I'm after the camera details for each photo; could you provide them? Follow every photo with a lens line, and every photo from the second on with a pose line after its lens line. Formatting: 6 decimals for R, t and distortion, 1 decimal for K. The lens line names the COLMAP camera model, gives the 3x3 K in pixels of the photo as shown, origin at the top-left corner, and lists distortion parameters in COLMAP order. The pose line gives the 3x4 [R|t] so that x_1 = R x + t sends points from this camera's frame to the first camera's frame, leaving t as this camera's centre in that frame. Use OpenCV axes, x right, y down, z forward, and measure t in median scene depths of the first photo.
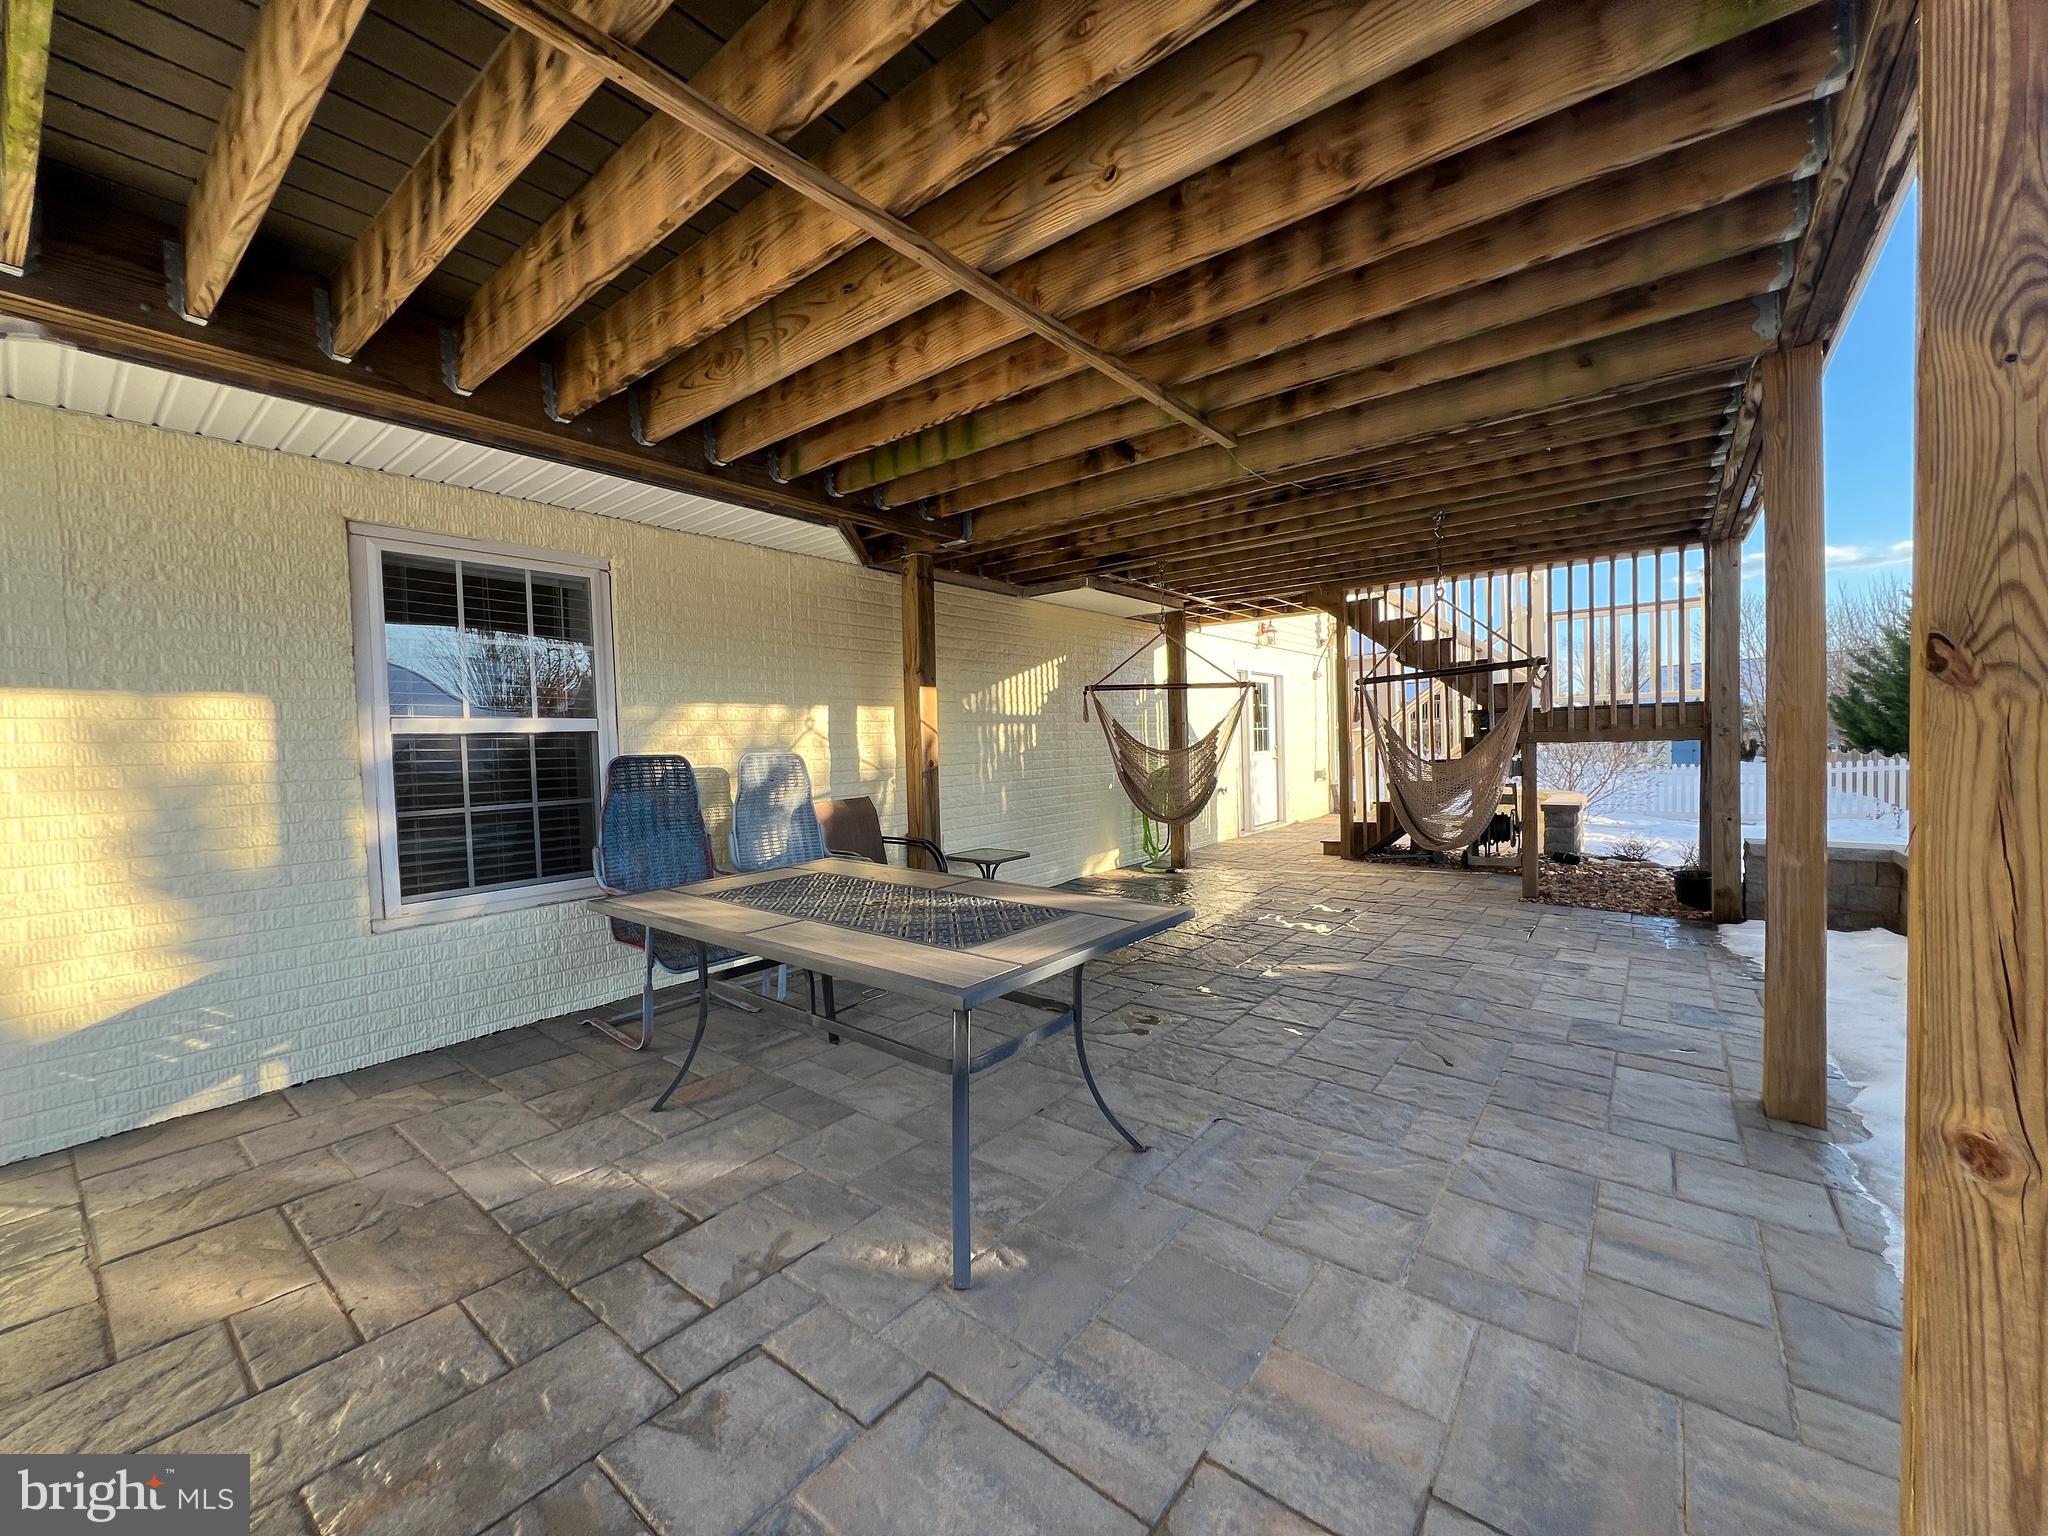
lens RADIAL K [[821.6, 0, 1027.8], [0, 821.6, 764.1], [0, 0, 1]] dist [-0.002199, 0.000286]
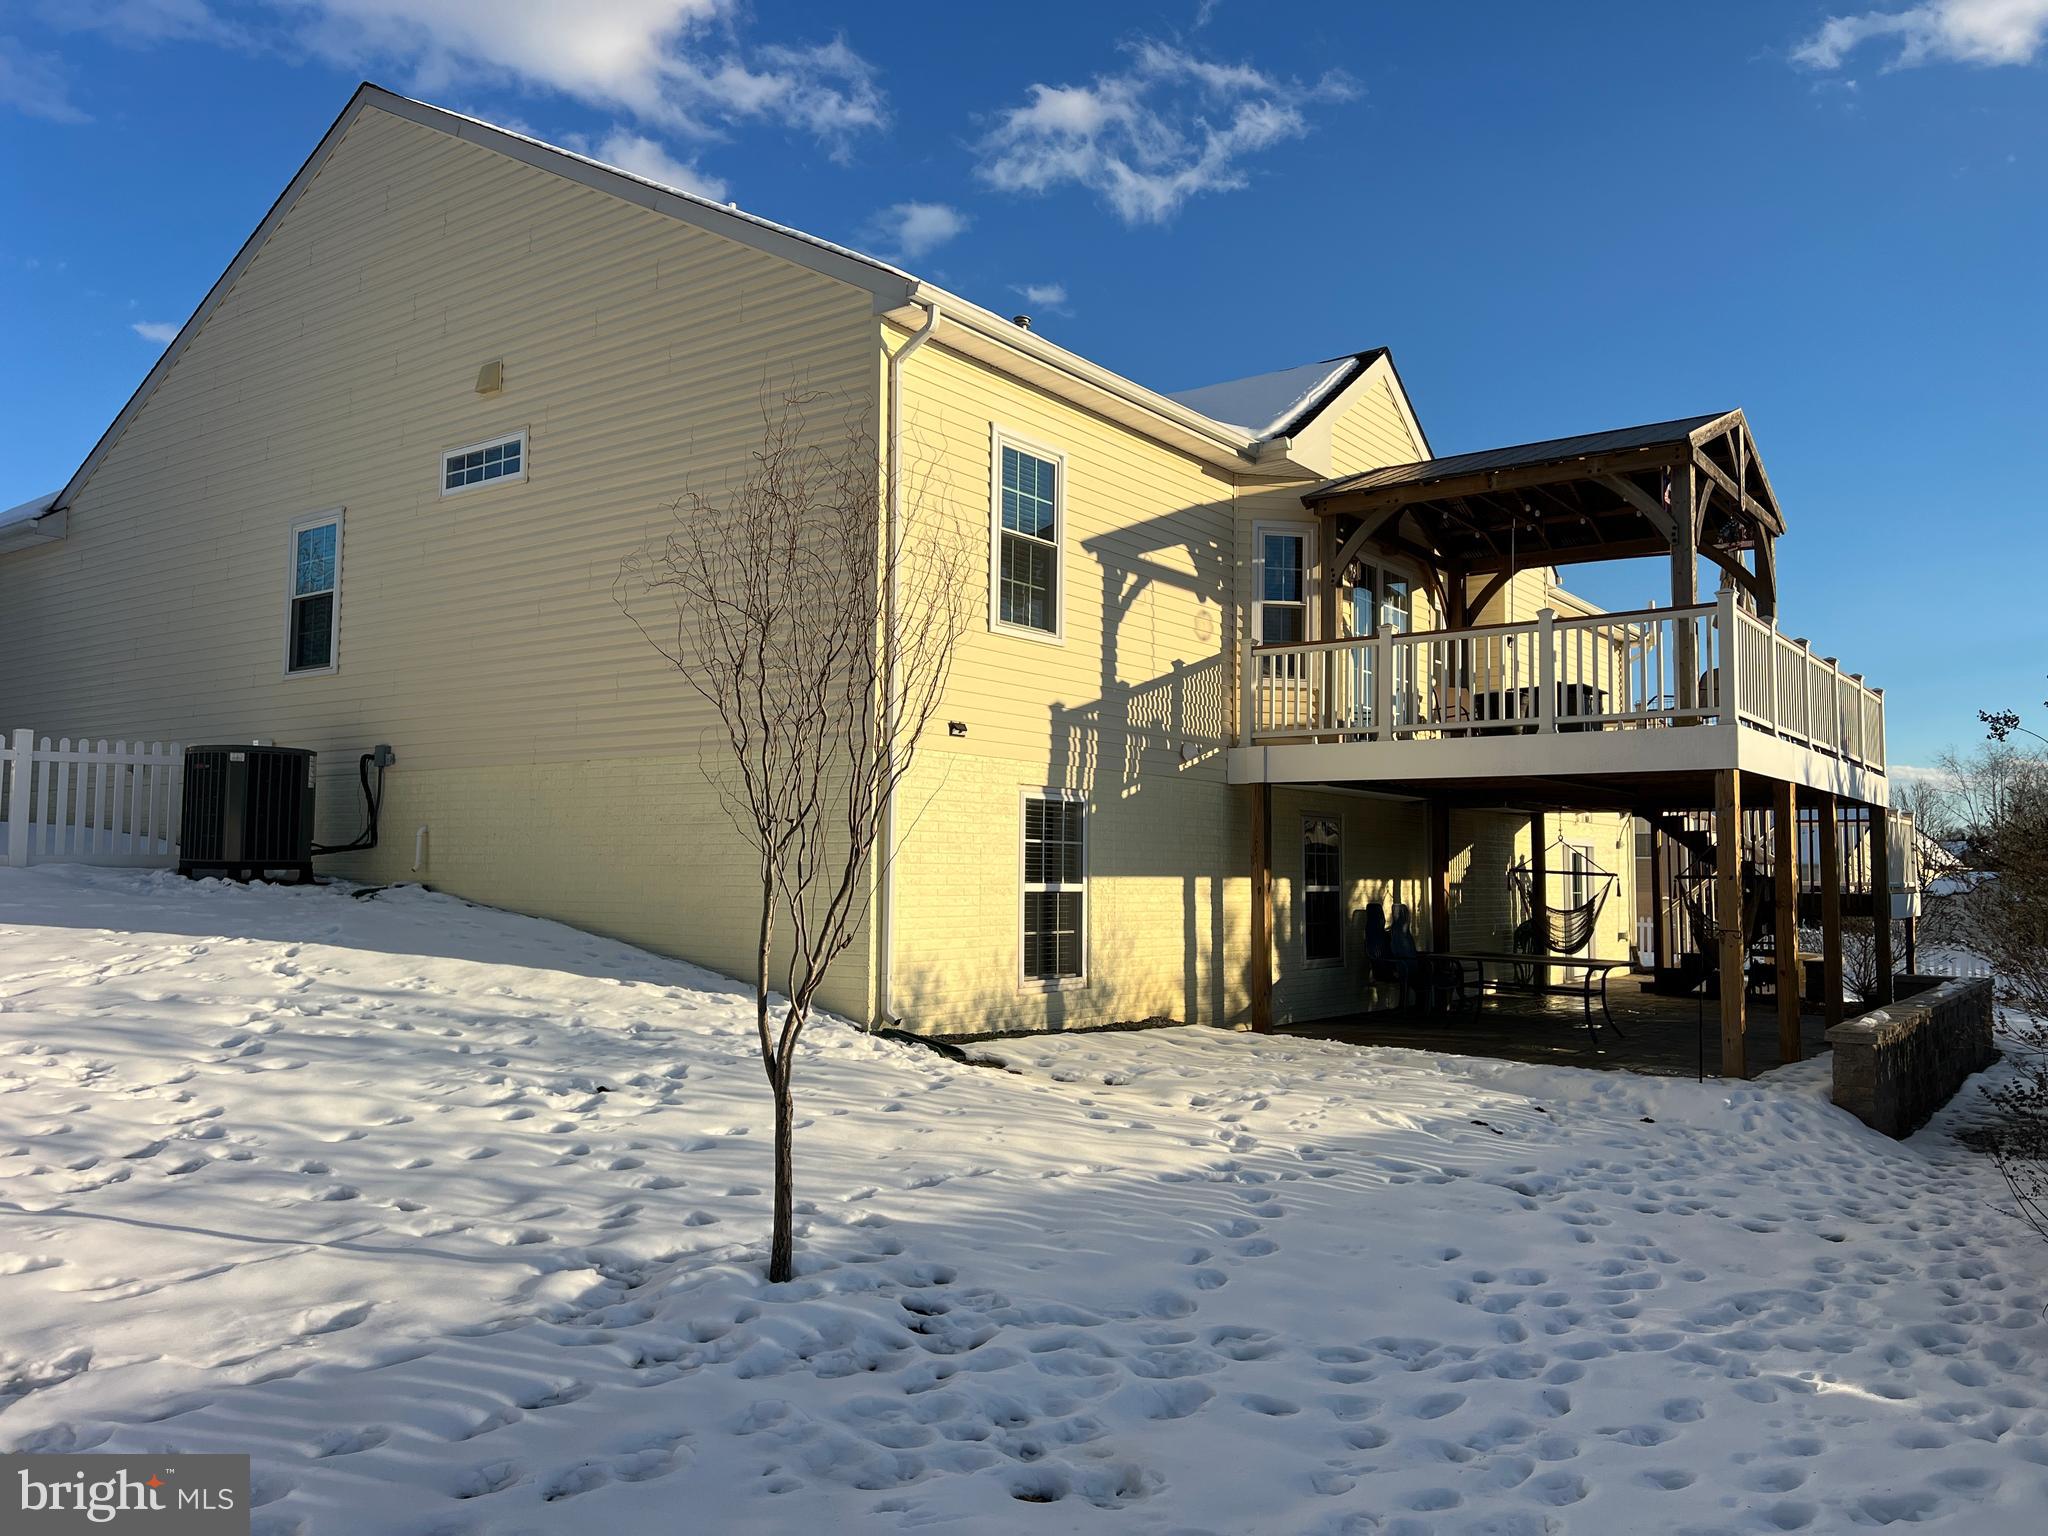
lens RADIAL K [[1546.6, 0, 1026.5], [0, 1546.6, 761.0], [0, 0, 1]] dist [0.032130, 0.000015]
pose [[0.999048, 0.037300, 0.022640, -0.887854], [-0.034740, 0.993915, -0.104527, 0.045601], [-0.026401, 0.103641, 0.994264, -1.910149]]
